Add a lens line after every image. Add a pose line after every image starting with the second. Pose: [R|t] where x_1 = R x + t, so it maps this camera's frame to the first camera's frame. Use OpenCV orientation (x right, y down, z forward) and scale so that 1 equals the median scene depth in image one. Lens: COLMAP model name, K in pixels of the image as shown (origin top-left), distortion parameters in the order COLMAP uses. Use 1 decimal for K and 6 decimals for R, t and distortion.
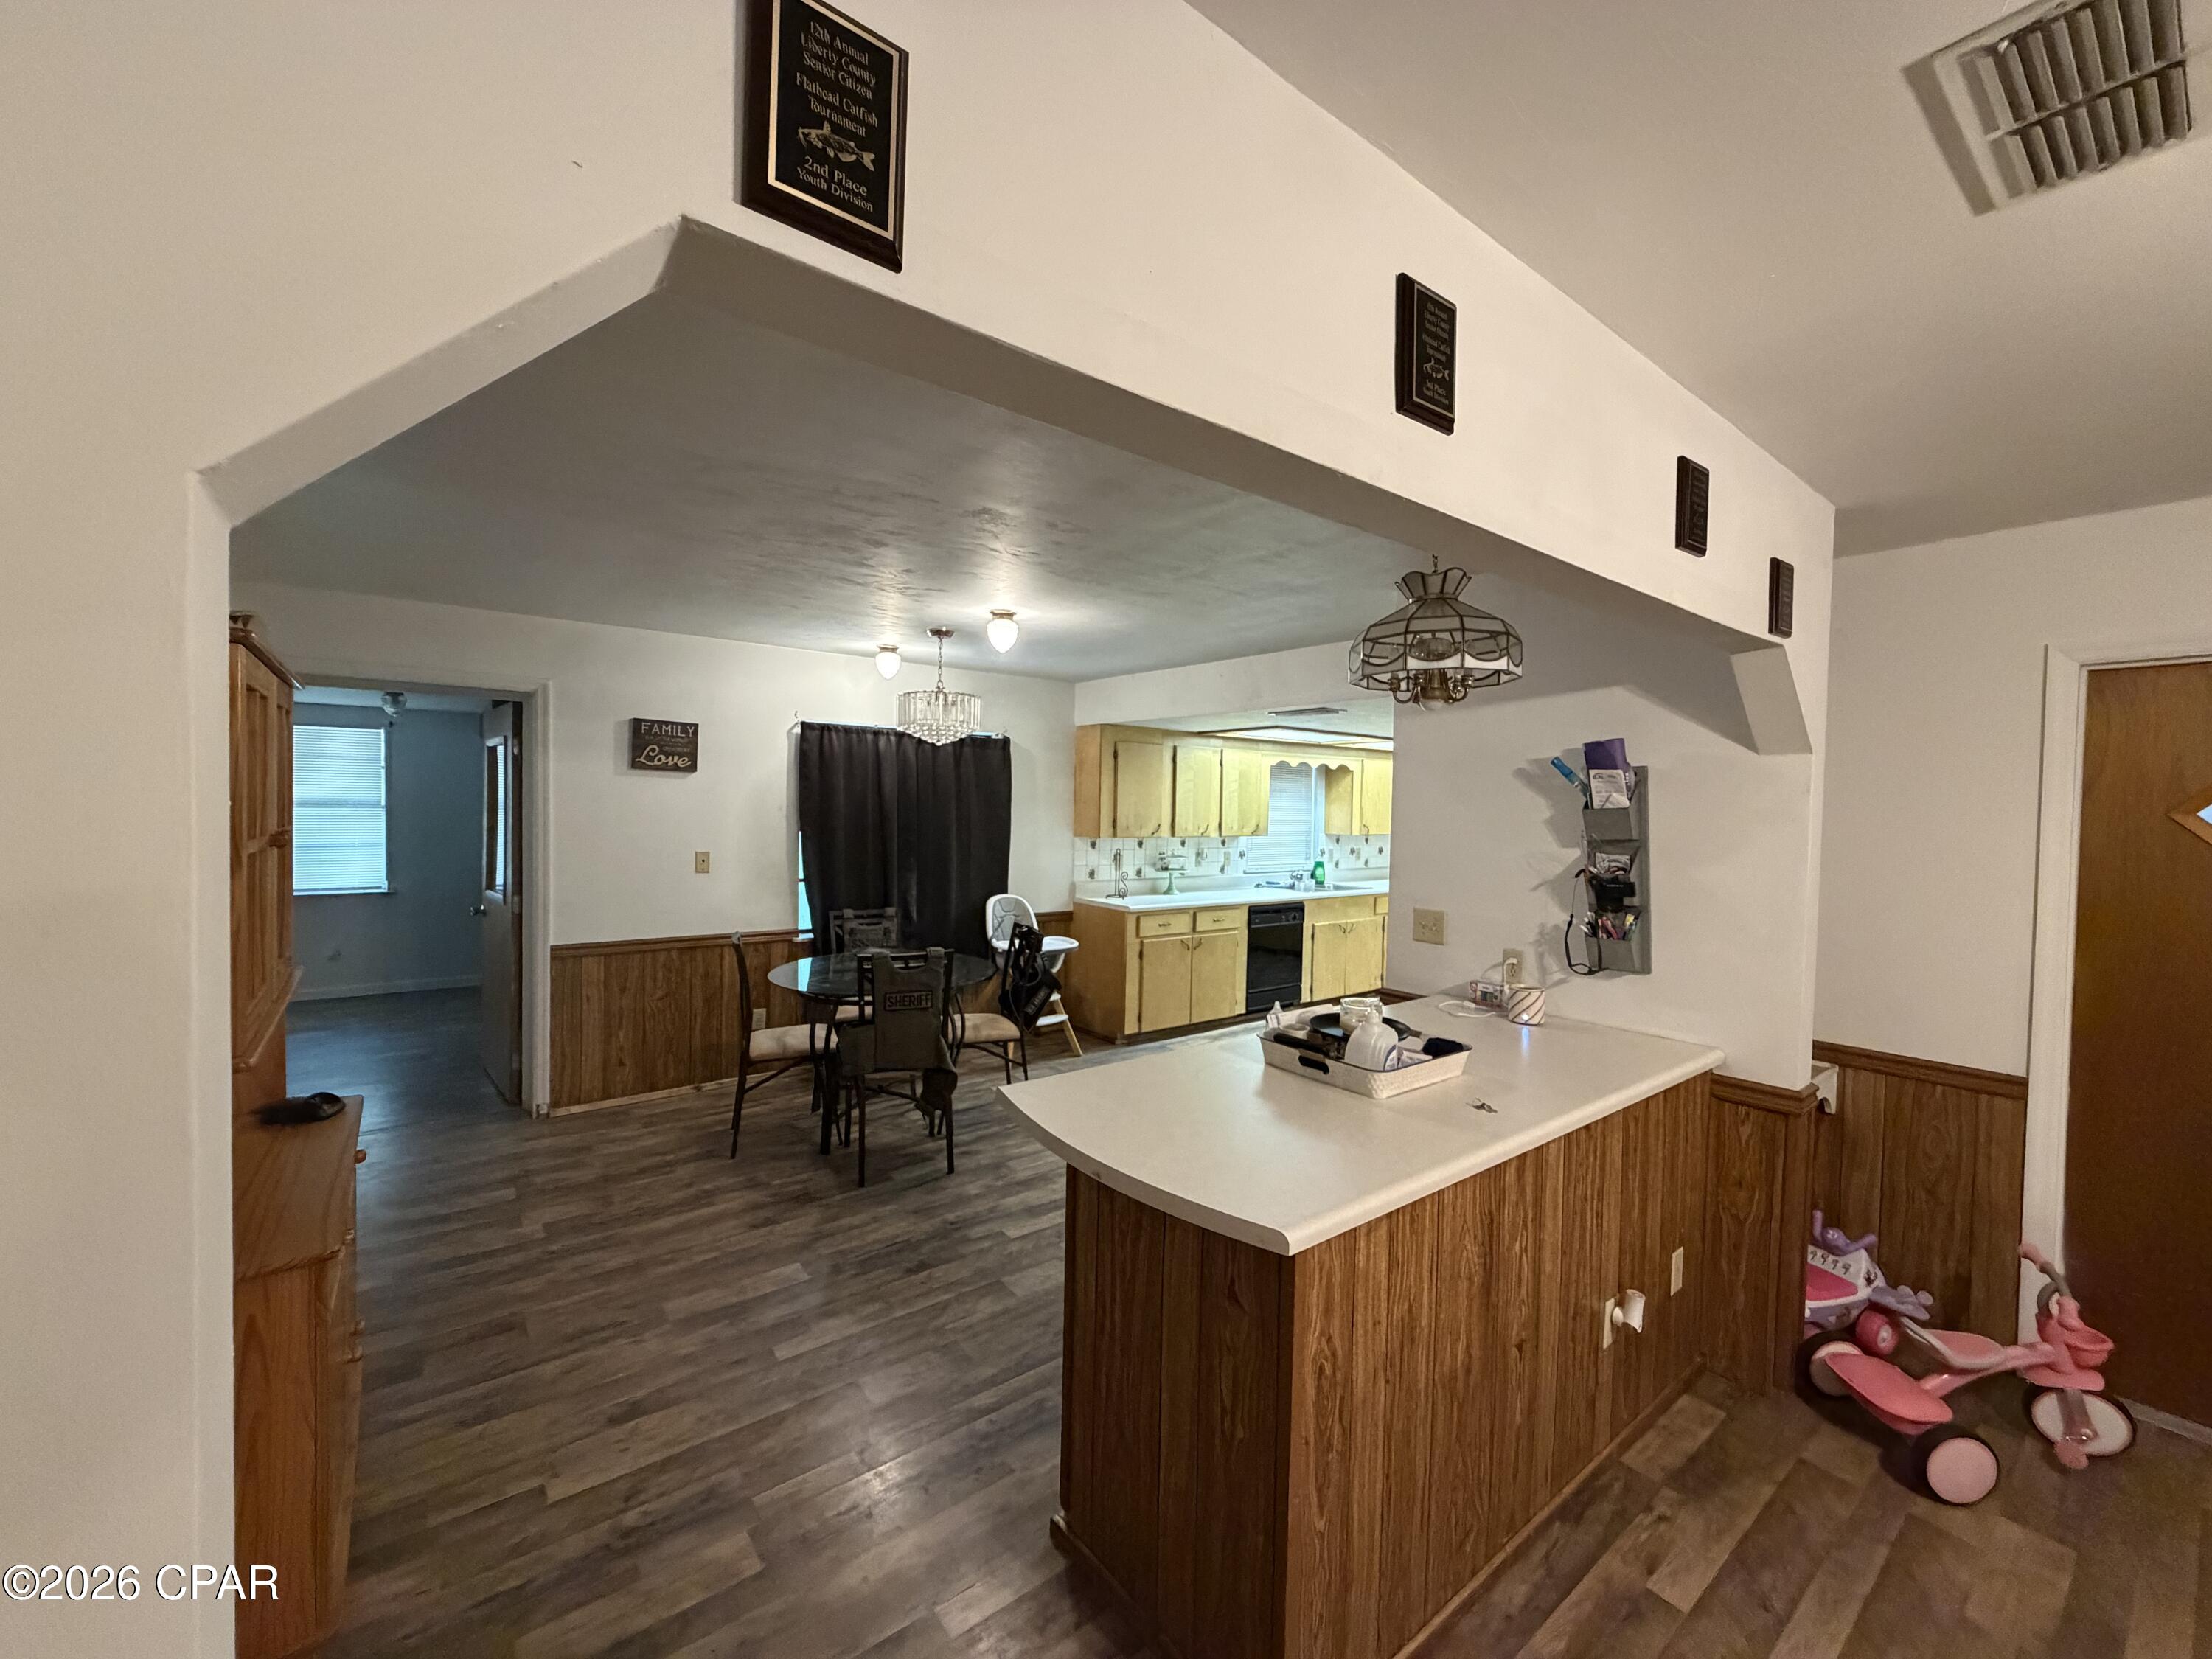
lens RADIAL K [[879.3, 0, 1106.0], [0, 879.3, 829.5], [0, 0, 1]] dist [-0.002831, 0.000388]
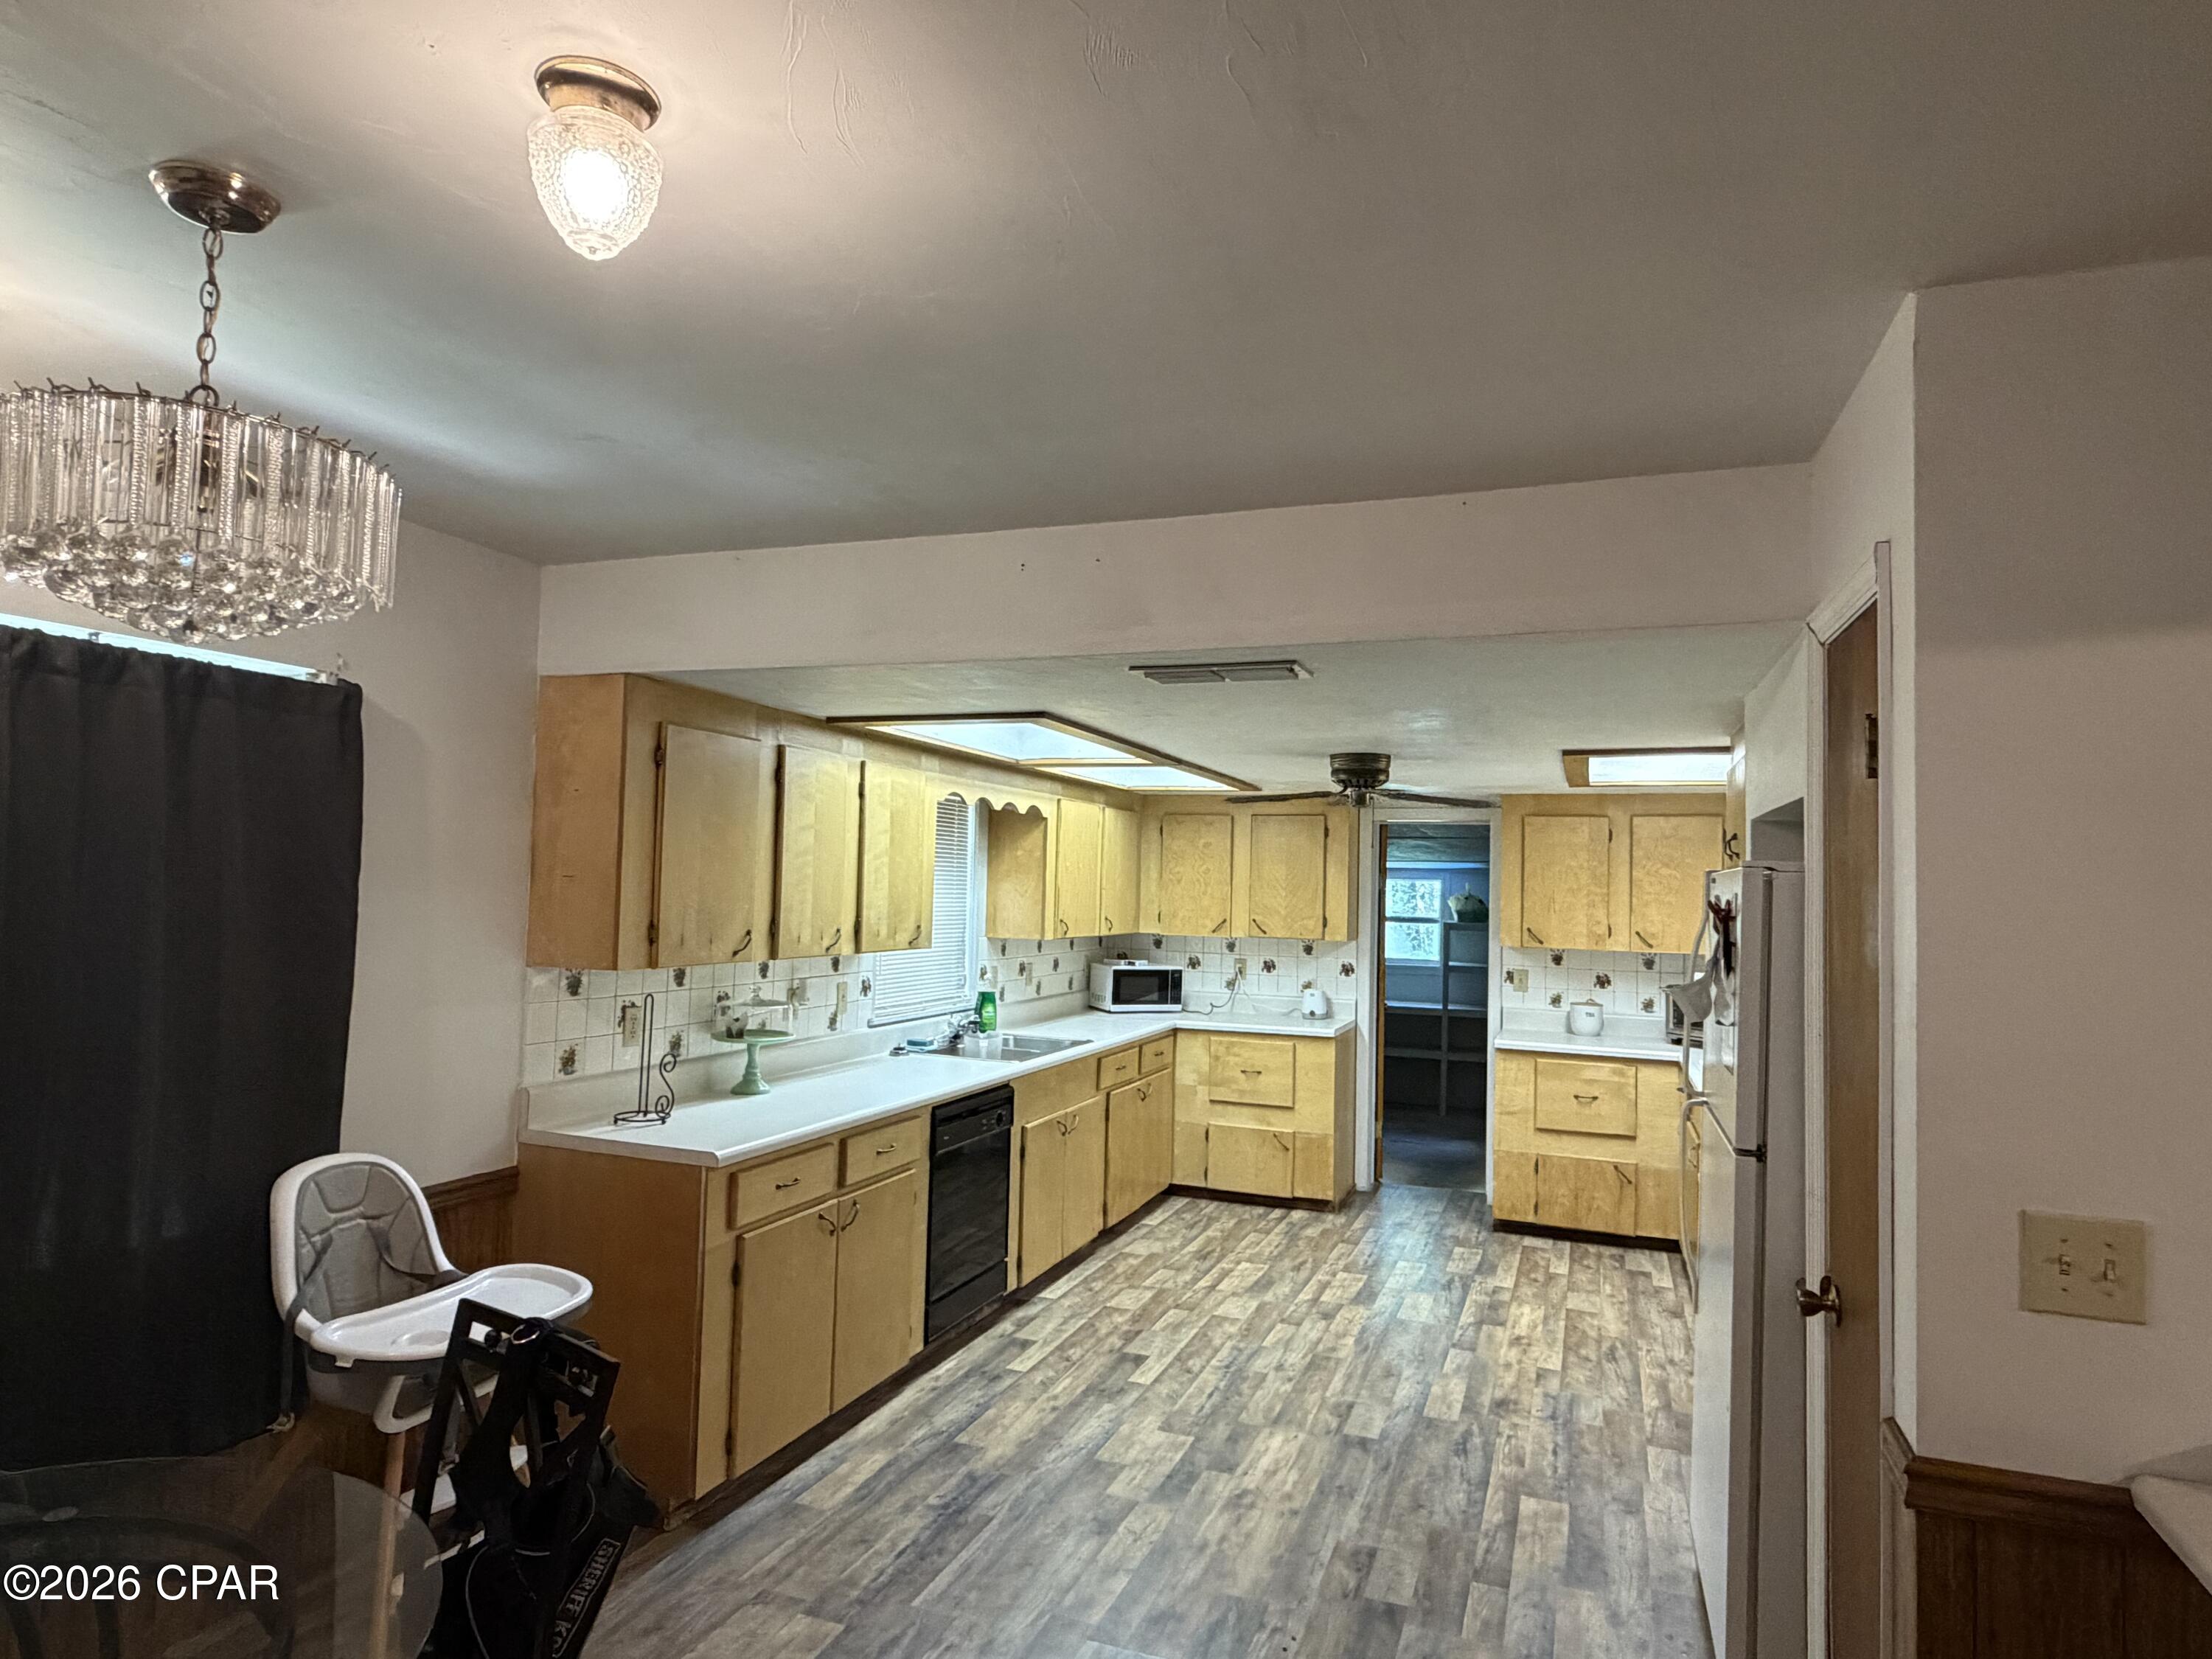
lens RADIAL K [[1264.1, 0, 1106.0], [0, 1264.1, 829.5], [0, 0, 1]] dist [-0.004559, -0.001664]
pose [[0.852597, 0.027935, 0.521822, -0.107243], [0.005089, 0.998079, -0.061746, -0.015773], [-0.522545, 0.055300, 0.850817, 0.400459]]
